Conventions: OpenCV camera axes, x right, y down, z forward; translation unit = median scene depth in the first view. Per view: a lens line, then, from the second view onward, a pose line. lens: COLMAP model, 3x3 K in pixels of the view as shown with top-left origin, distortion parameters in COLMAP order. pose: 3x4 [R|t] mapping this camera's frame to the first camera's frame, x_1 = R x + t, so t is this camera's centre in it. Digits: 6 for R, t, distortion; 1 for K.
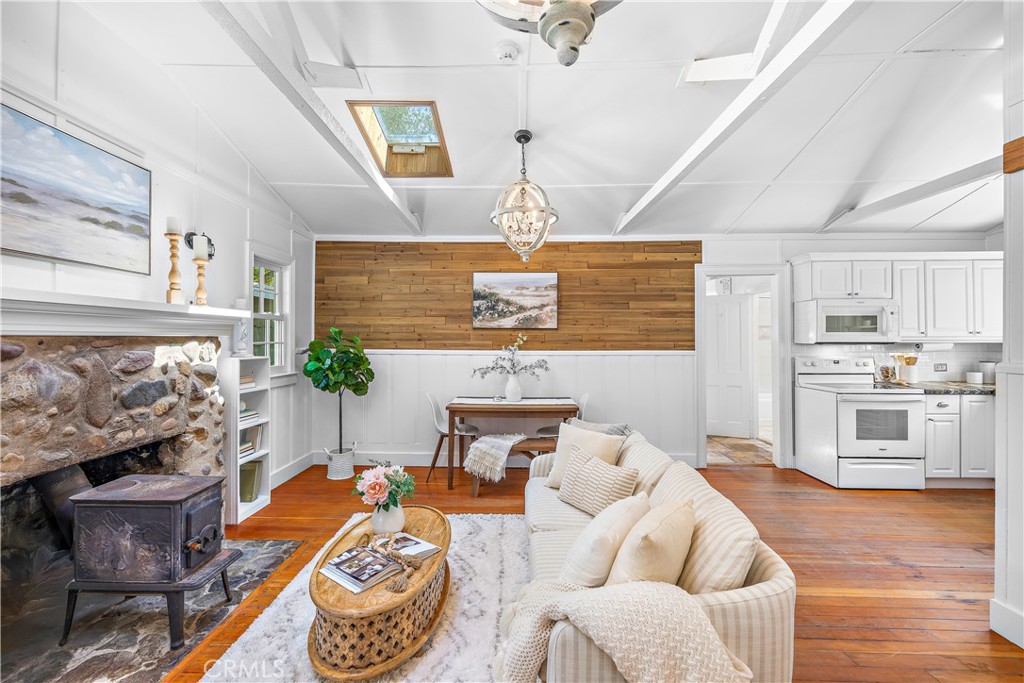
lens RADIAL K [[439.4, 0, 508.5], [0, 439.4, 336.7], [0, 0, 1]] dist [0.003520, -0.000388]
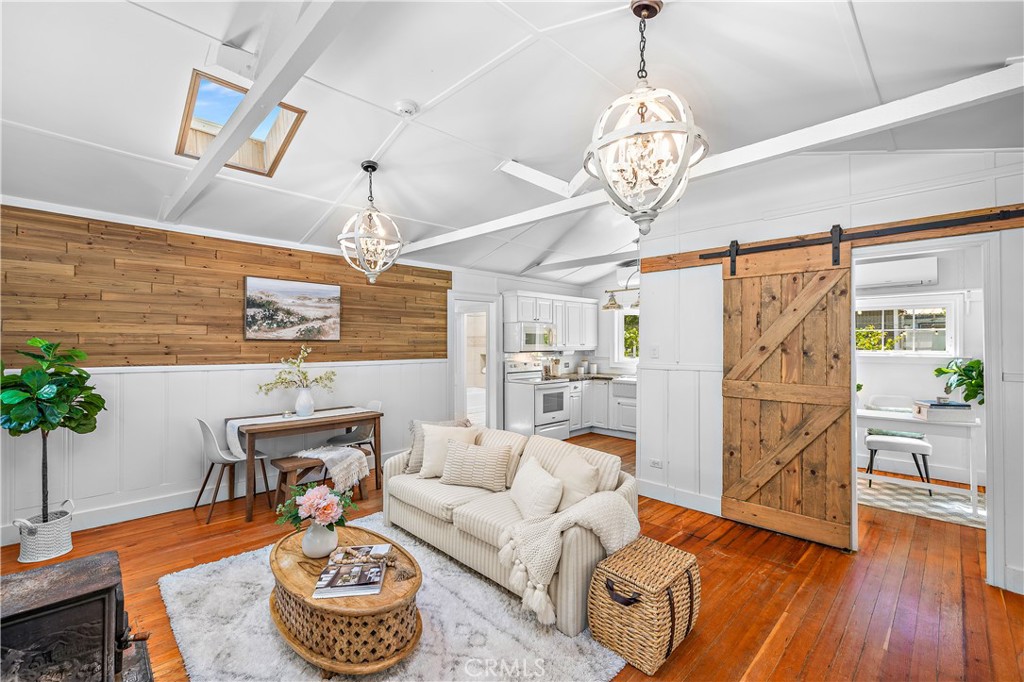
lens RADIAL K [[439.4, 0, 511.6], [0, 439.4, 339.7], [0, 0, 1]] dist [0.003520, -0.000388]
pose [[0.694120, 0.006101, 0.719833, -0.359128], [-0.006653, 0.999976, -0.002060, -0.020898], [-0.719828, -0.003359, 0.694144, -0.002112]]
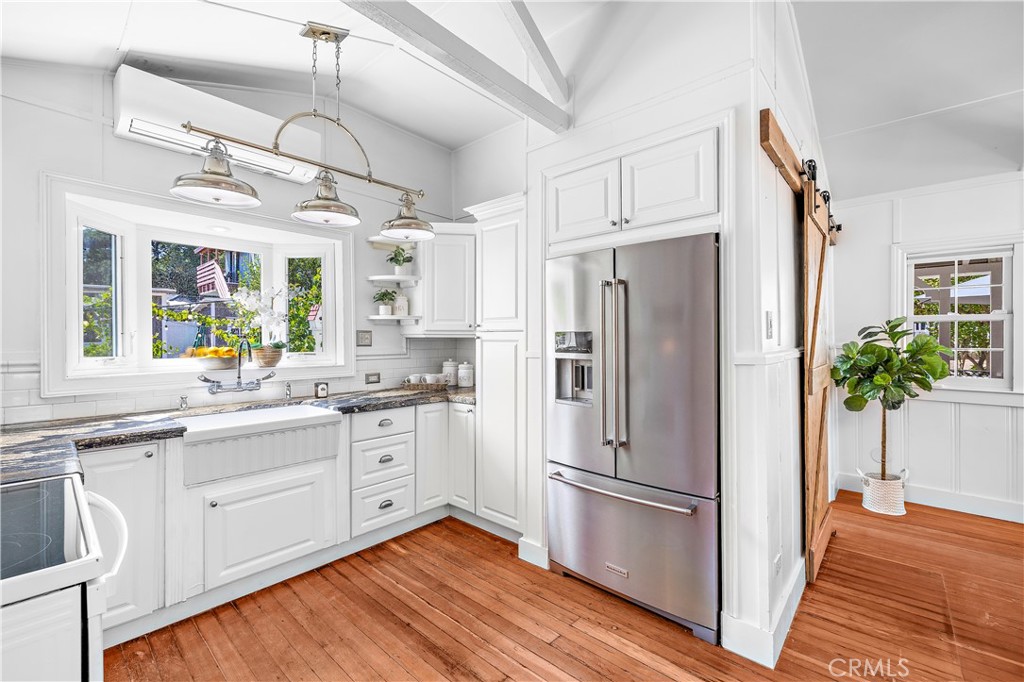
lens RADIAL K [[439.4, 0, 514.1], [0, 439.4, 339.2], [0, 0, 1]] dist [0.003520, -0.000388]
pose [[-0.753918, 0.003850, 0.656958, 0.405149], [-0.003576, 0.999944, -0.009964, 0.017721], [-0.656959, -0.009861, -0.753862, 0.892103]]
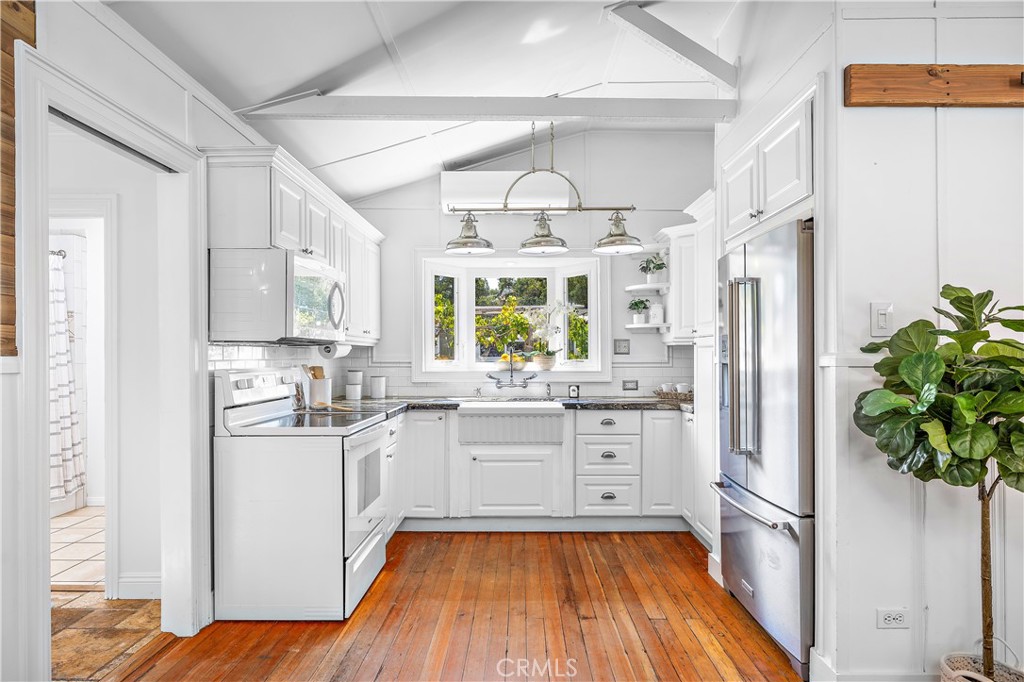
lens RADIAL K [[571.8, 0, 502.9], [0, 571.8, 358.2], [0, 0, 1]] dist [0.004973, -0.002057]
pose [[-0.011928, -0.002540, 0.999926, 0.067985], [-0.008171, 0.999964, 0.002443, 0.029461], [-0.999895, -0.008141, -0.011948, 0.720175]]
